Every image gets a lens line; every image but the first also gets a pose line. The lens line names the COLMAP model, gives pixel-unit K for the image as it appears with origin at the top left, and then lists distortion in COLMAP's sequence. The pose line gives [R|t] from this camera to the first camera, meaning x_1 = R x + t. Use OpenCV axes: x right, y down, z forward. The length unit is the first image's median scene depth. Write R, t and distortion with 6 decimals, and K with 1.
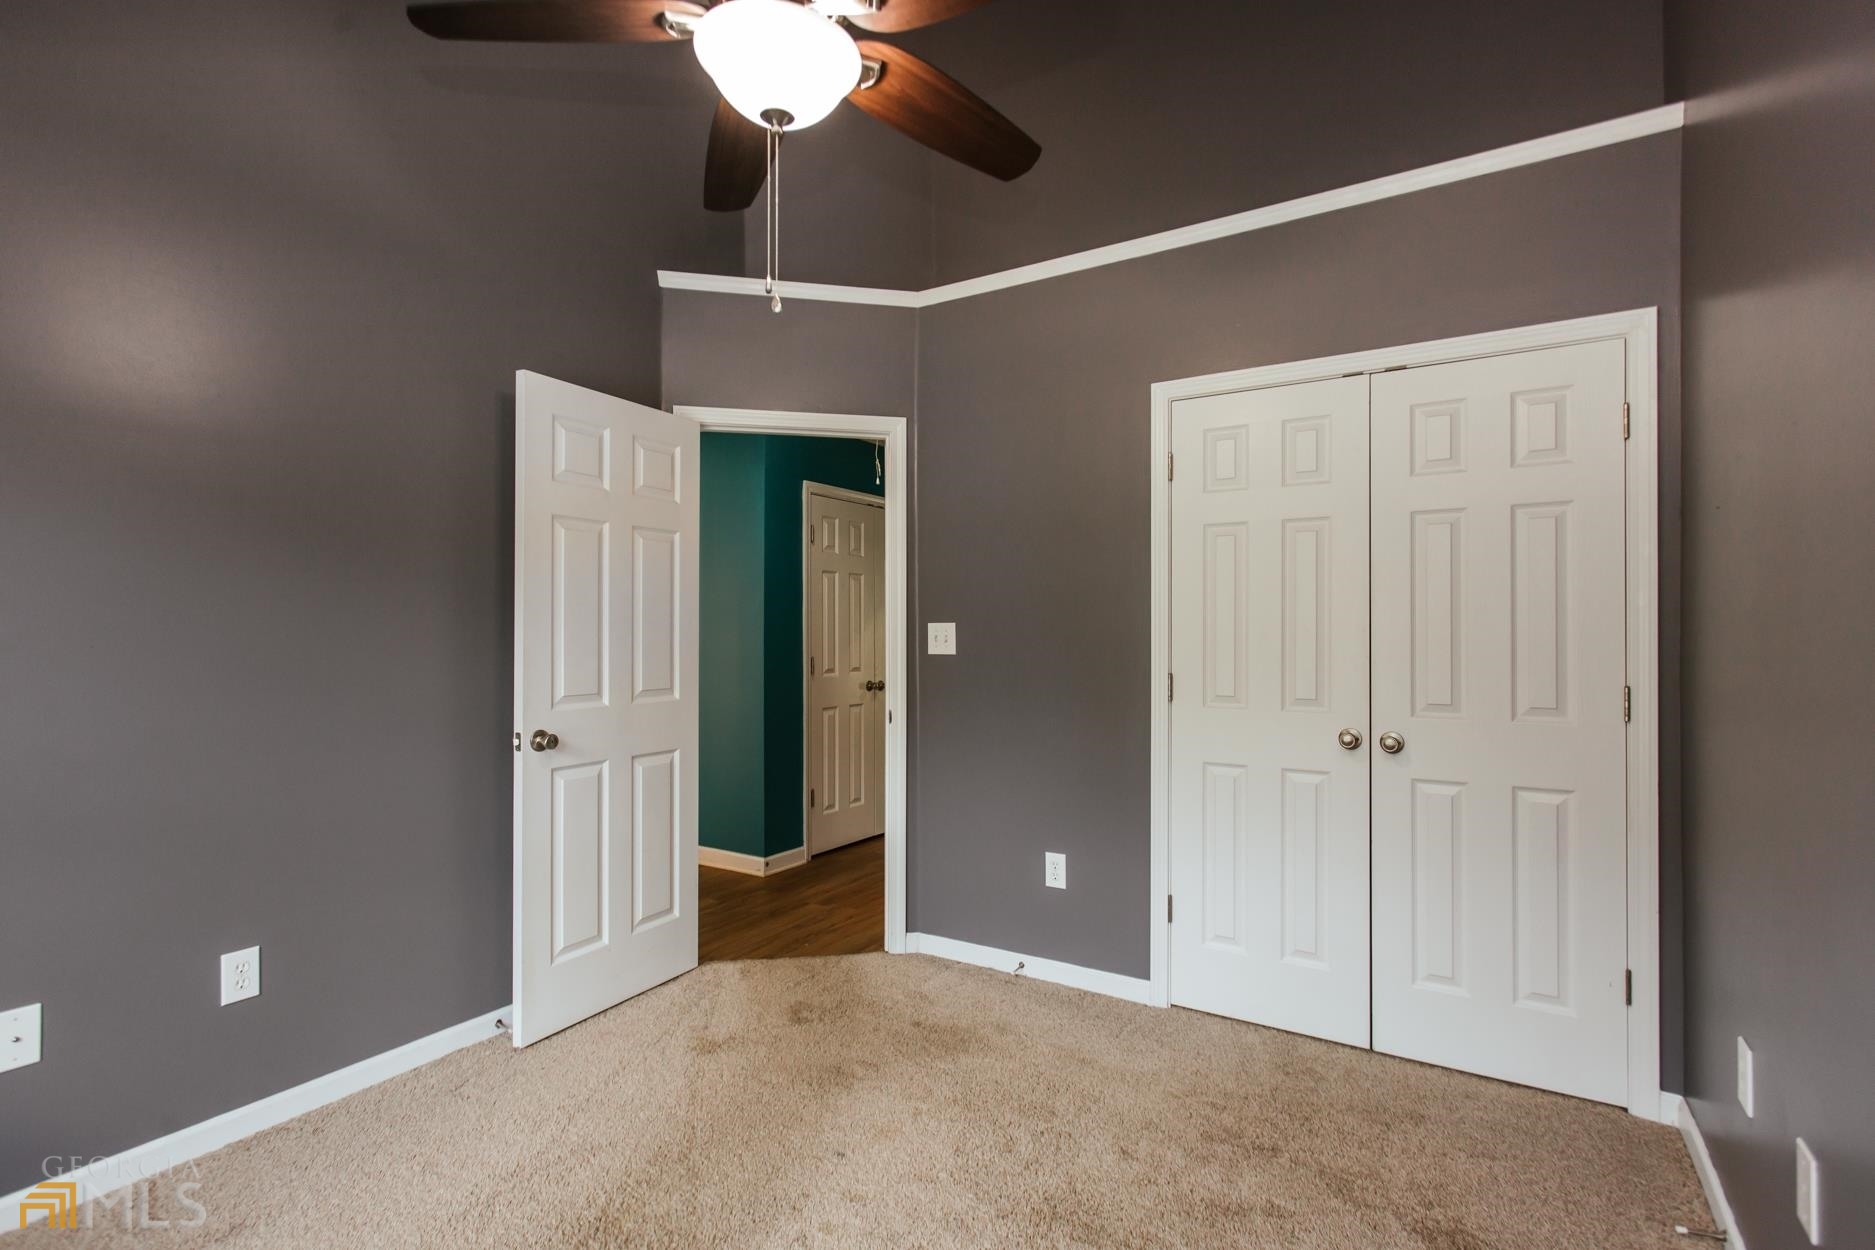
lens RADIAL K [[909.2, 0, 939.8], [0, 909.2, 627.6], [0, 0, 1]] dist [0.002226, 0.003074]
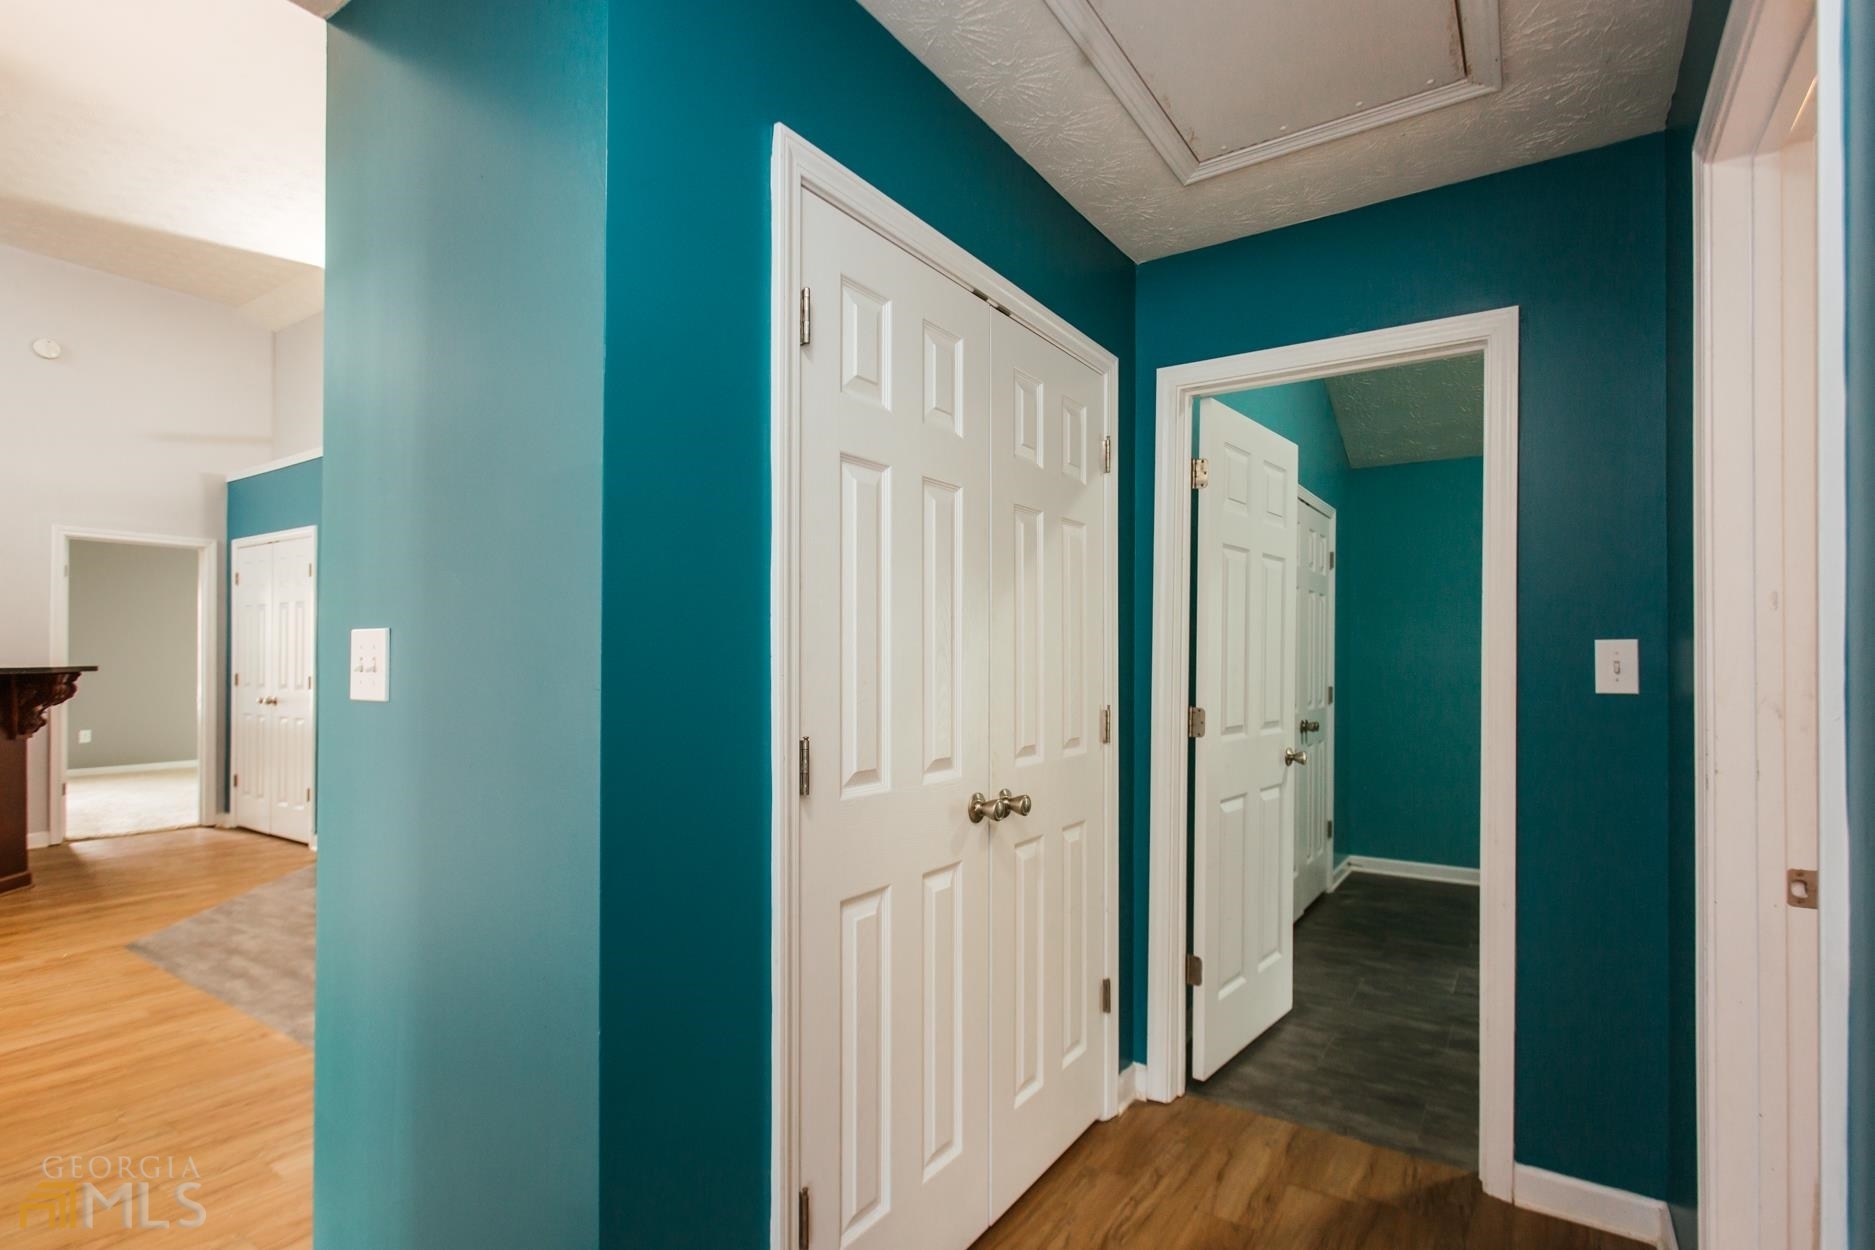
lens RADIAL K [[909.2, 0, 934.6], [0, 909.2, 638.1], [0, 0, 1]] dist [0.002226, 0.003074]
pose [[0.999199, 0.001164, -0.039996, -0.083850], [-0.001725, 0.999900, -0.014004, 0.004306], [0.039976, 0.014062, 0.999102, 0.684049]]
